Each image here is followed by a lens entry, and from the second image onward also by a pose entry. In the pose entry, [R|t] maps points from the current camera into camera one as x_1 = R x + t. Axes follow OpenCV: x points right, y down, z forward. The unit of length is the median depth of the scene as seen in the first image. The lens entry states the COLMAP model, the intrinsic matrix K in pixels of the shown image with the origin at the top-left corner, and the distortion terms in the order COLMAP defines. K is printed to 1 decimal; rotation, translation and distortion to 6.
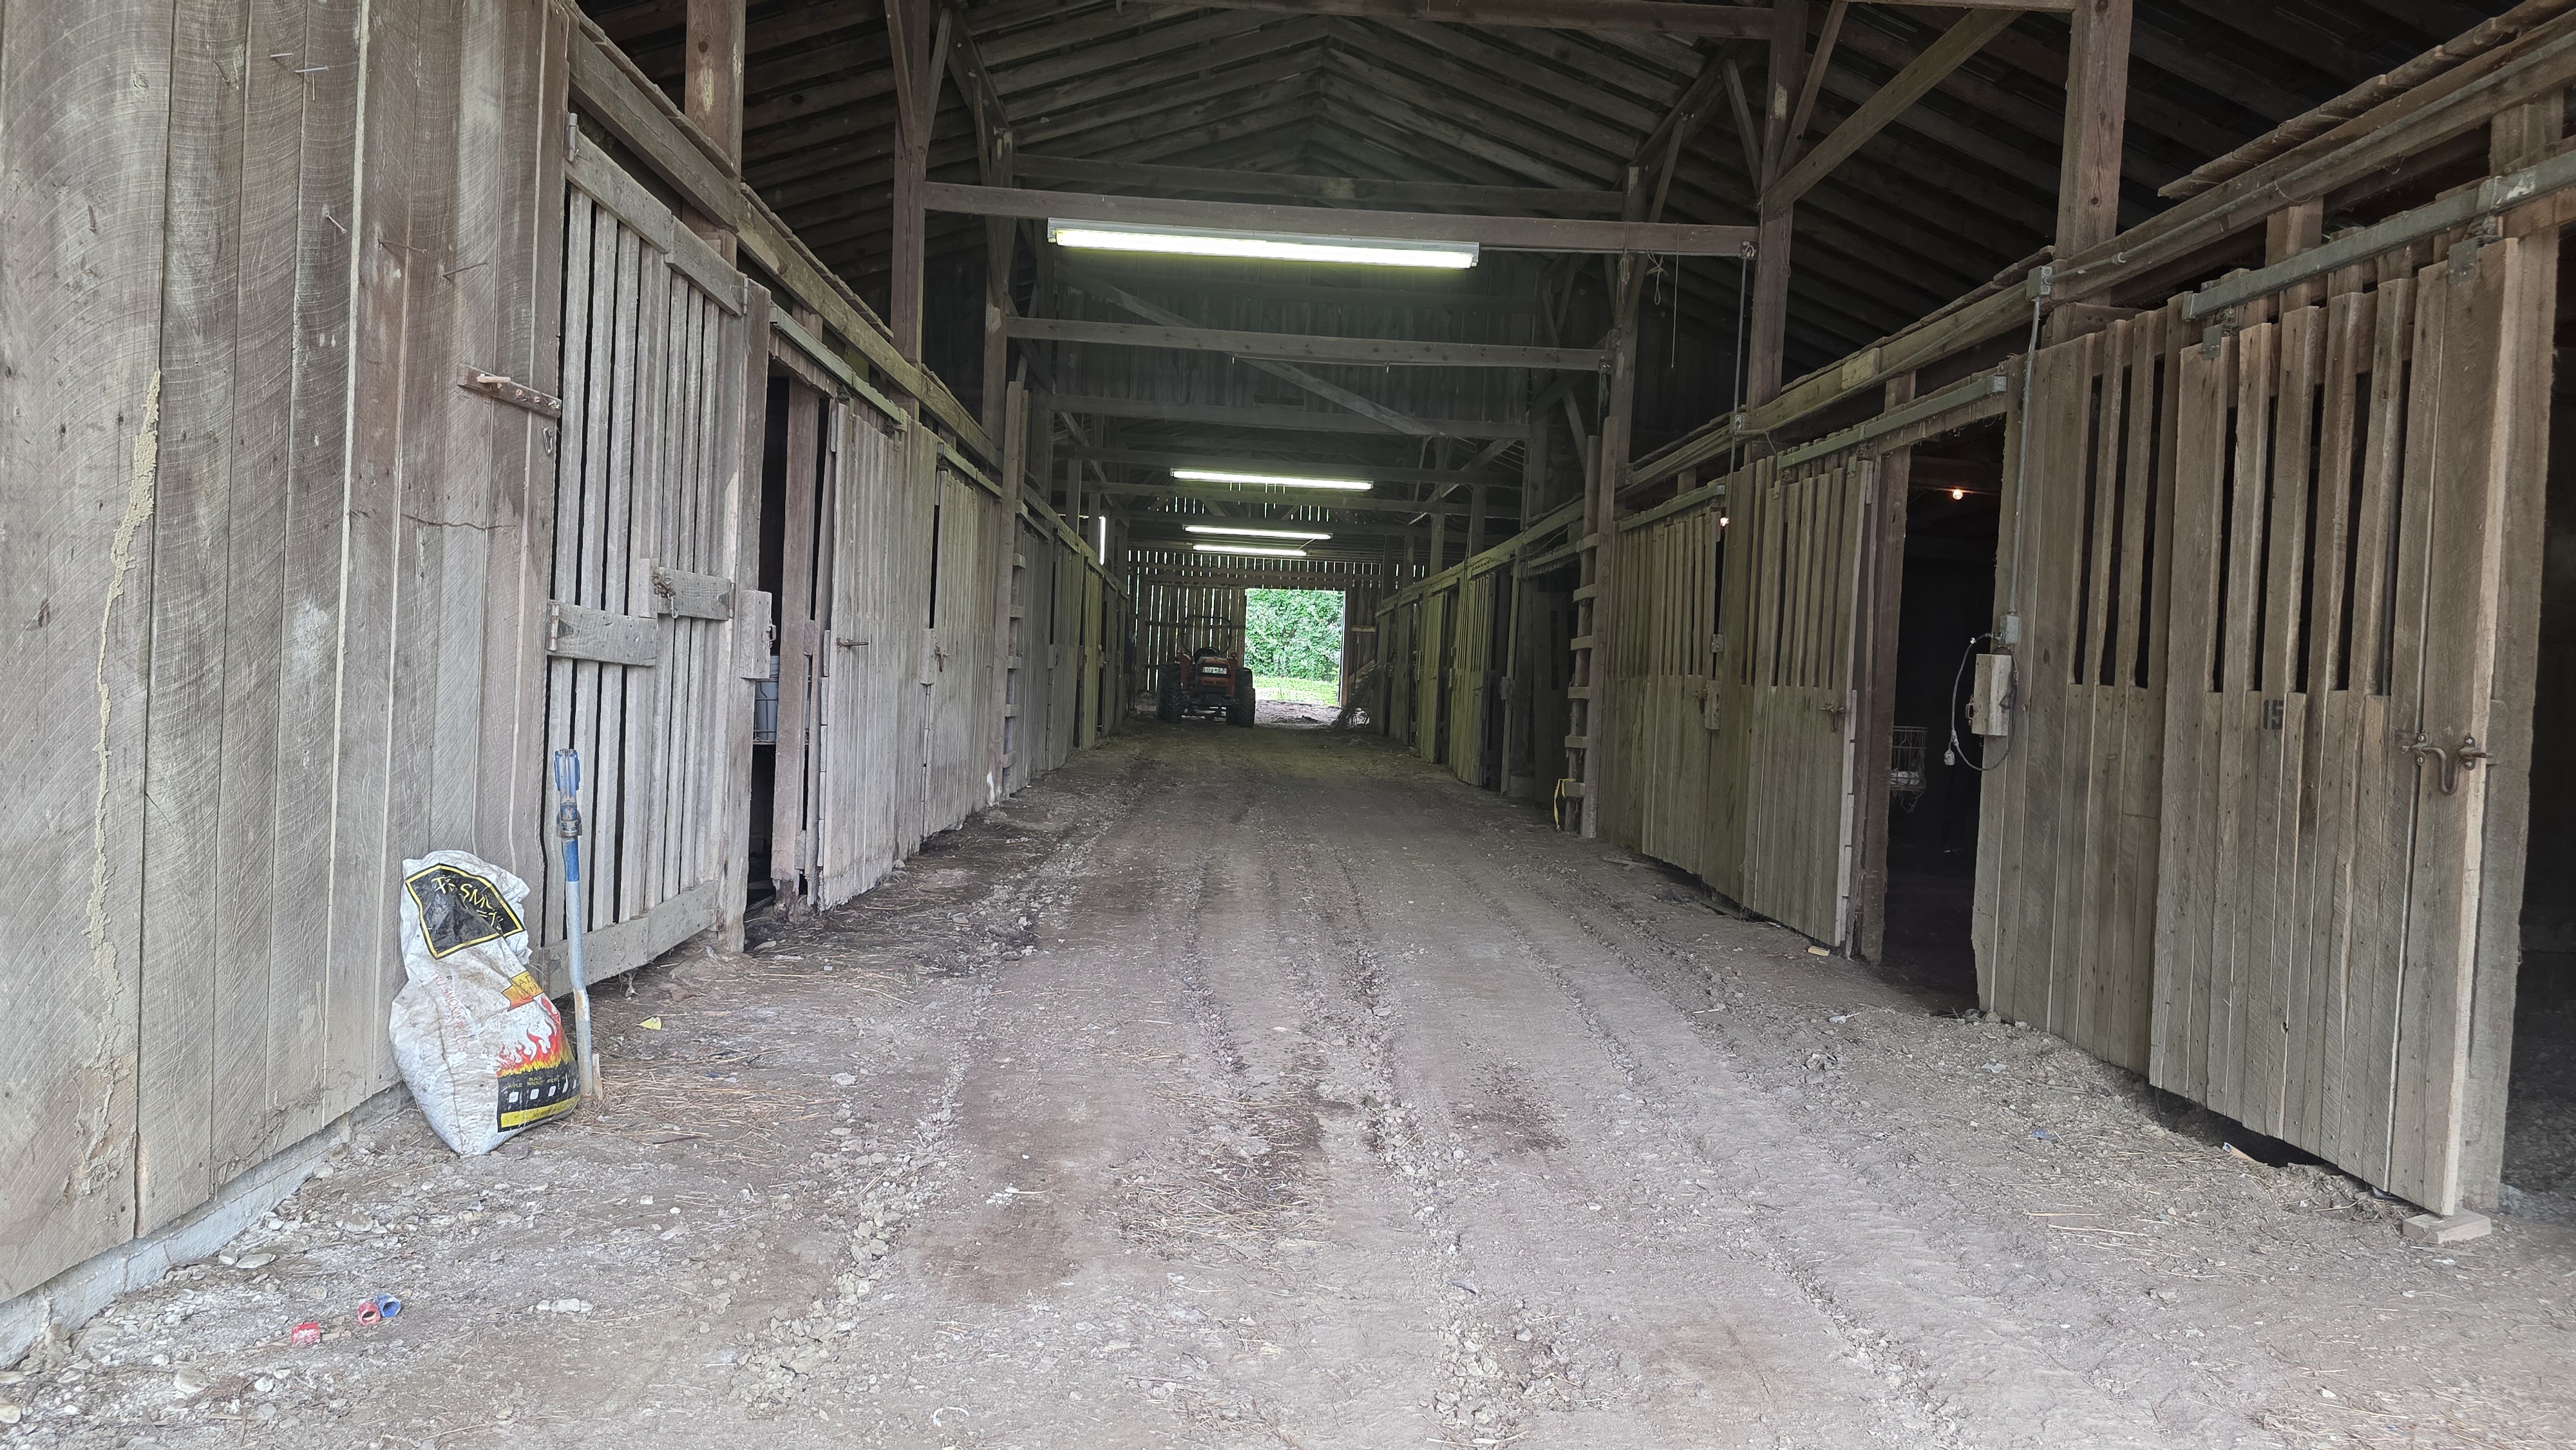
lens RADIAL K [[1756.0, 0, 1288.0], [0, 1756.0, 725.0], [0, 0, 1]] dist [0.065969, -0.072174]
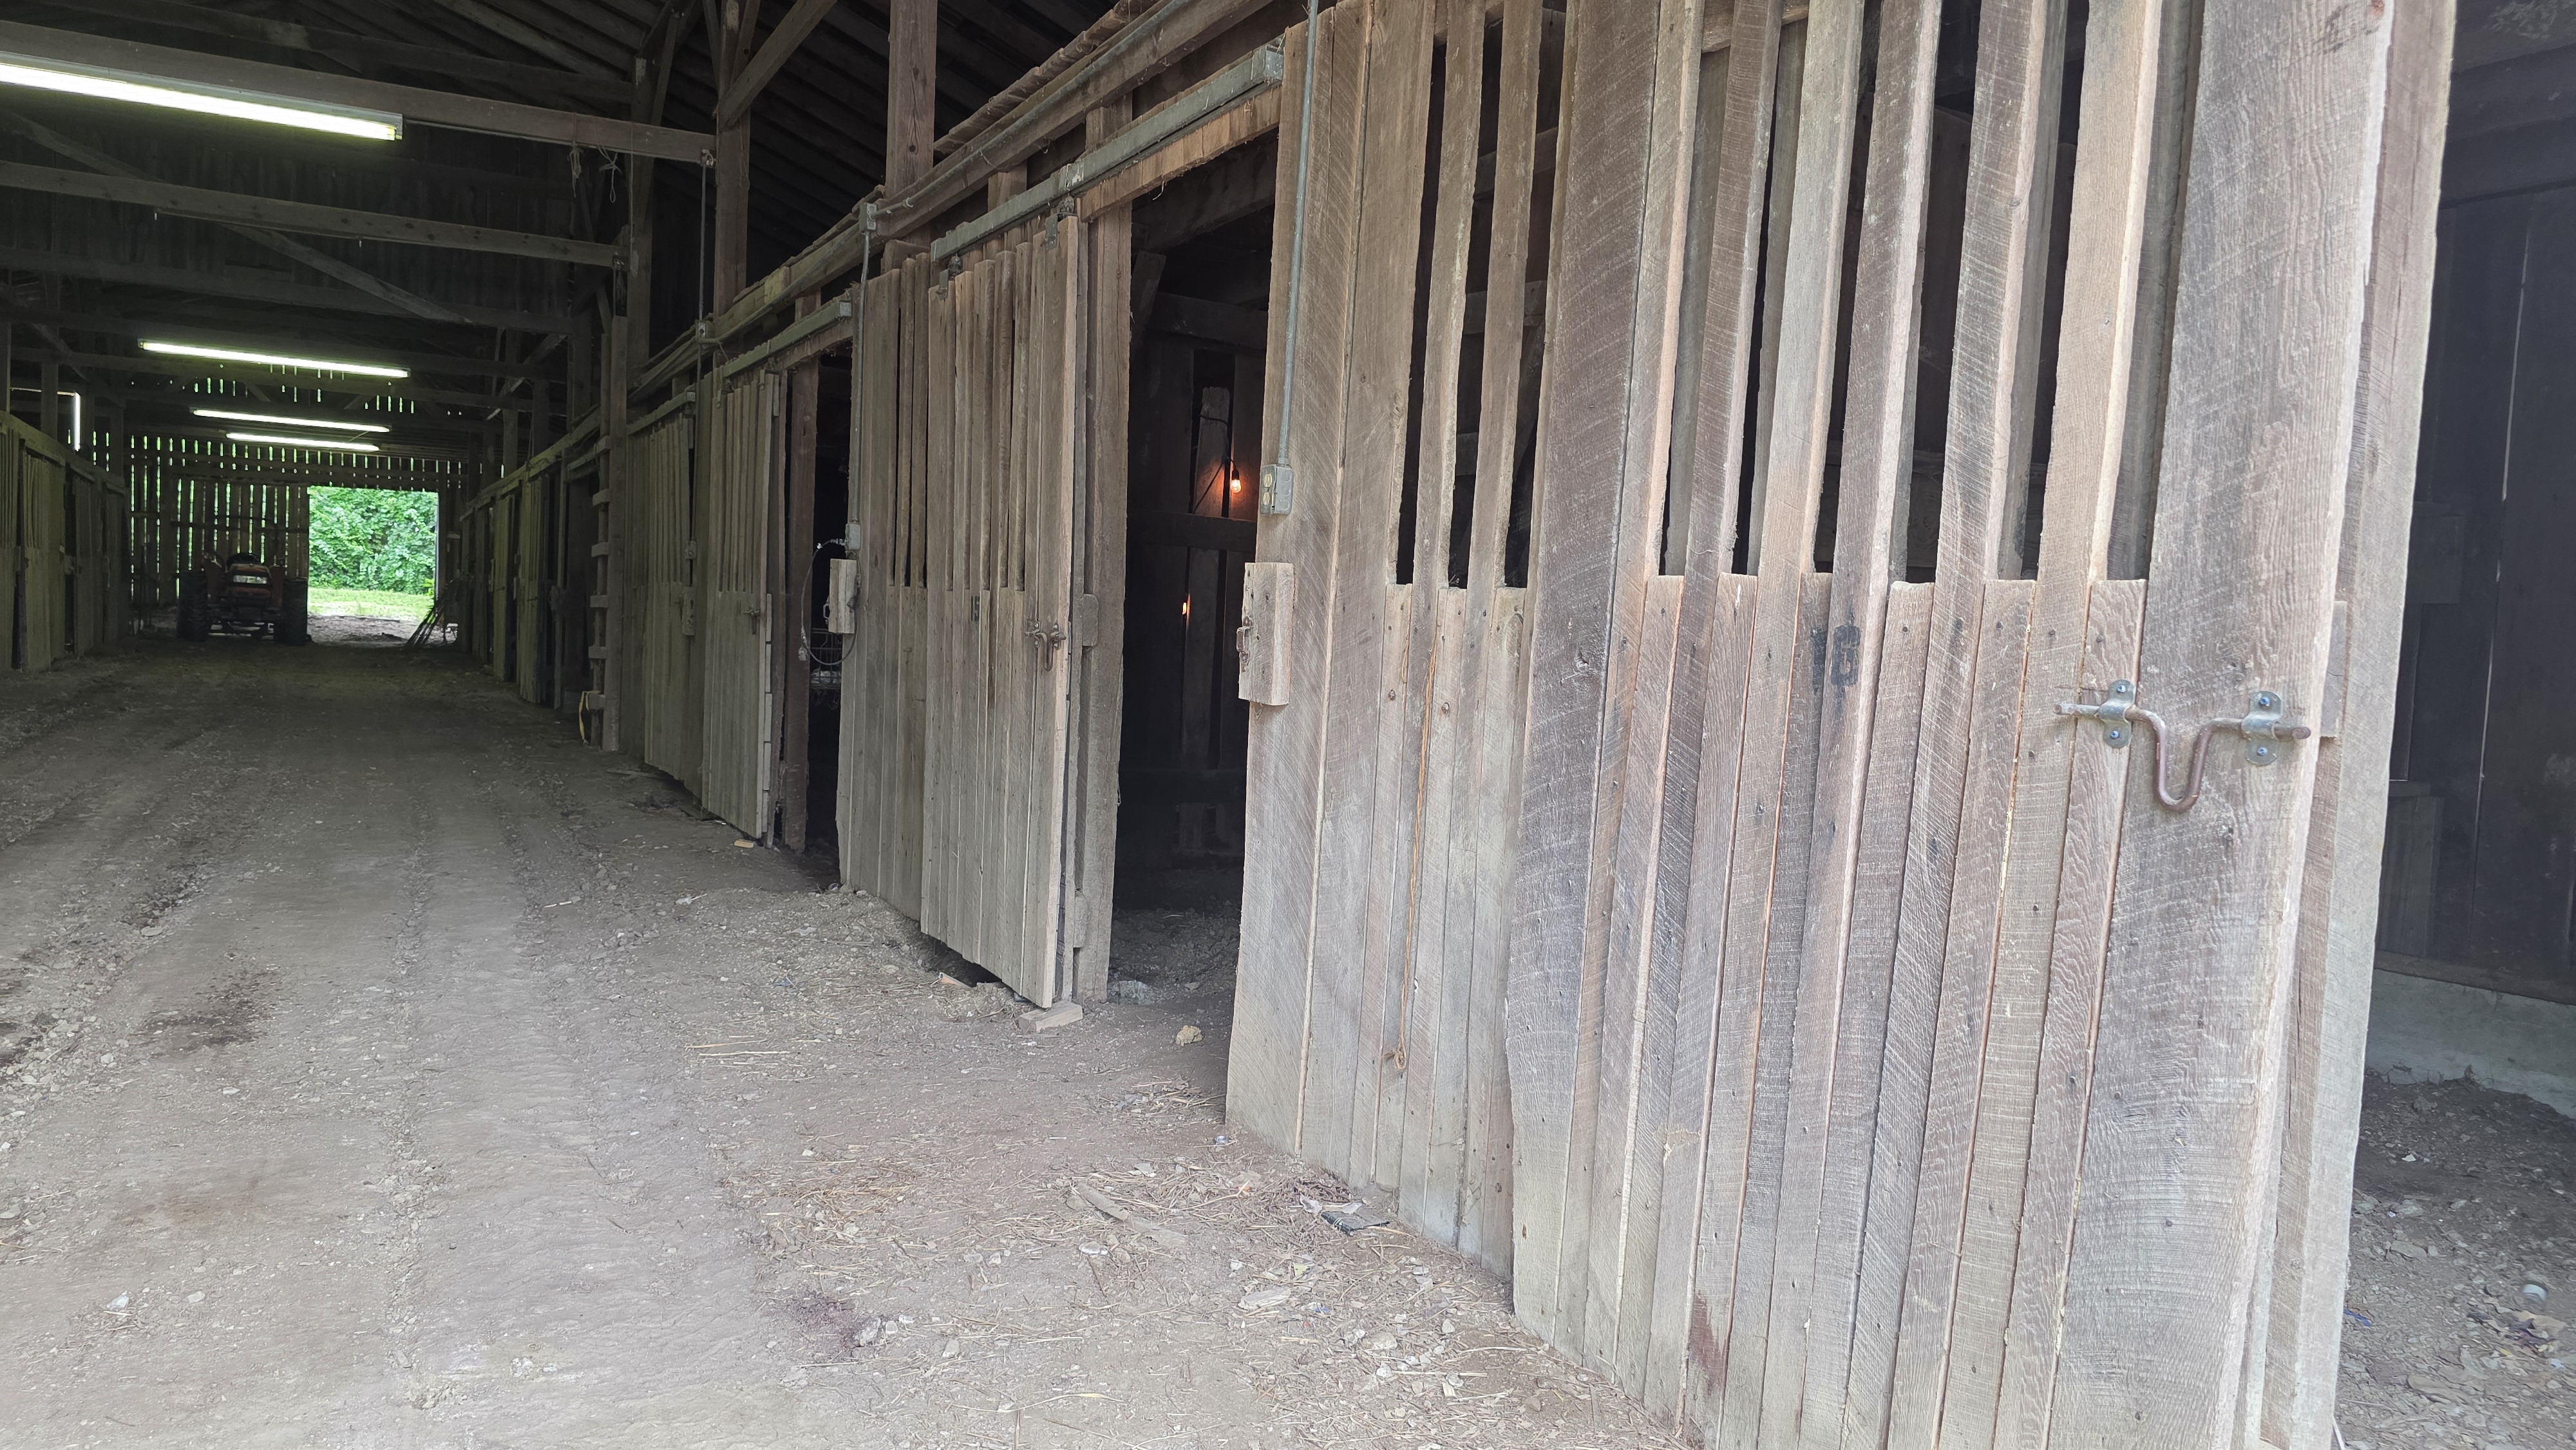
lens RADIAL K [[1756.0, 0, 1288.0], [0, 1756.0, 725.0], [0, 0, 1]] dist [0.065969, -0.072174]
pose [[0.894687, -0.030495, 0.445652, 0.095966], [0.009300, 0.998722, 0.049670, 0.006677], [-0.446598, -0.040294, 0.893827, -0.062102]]
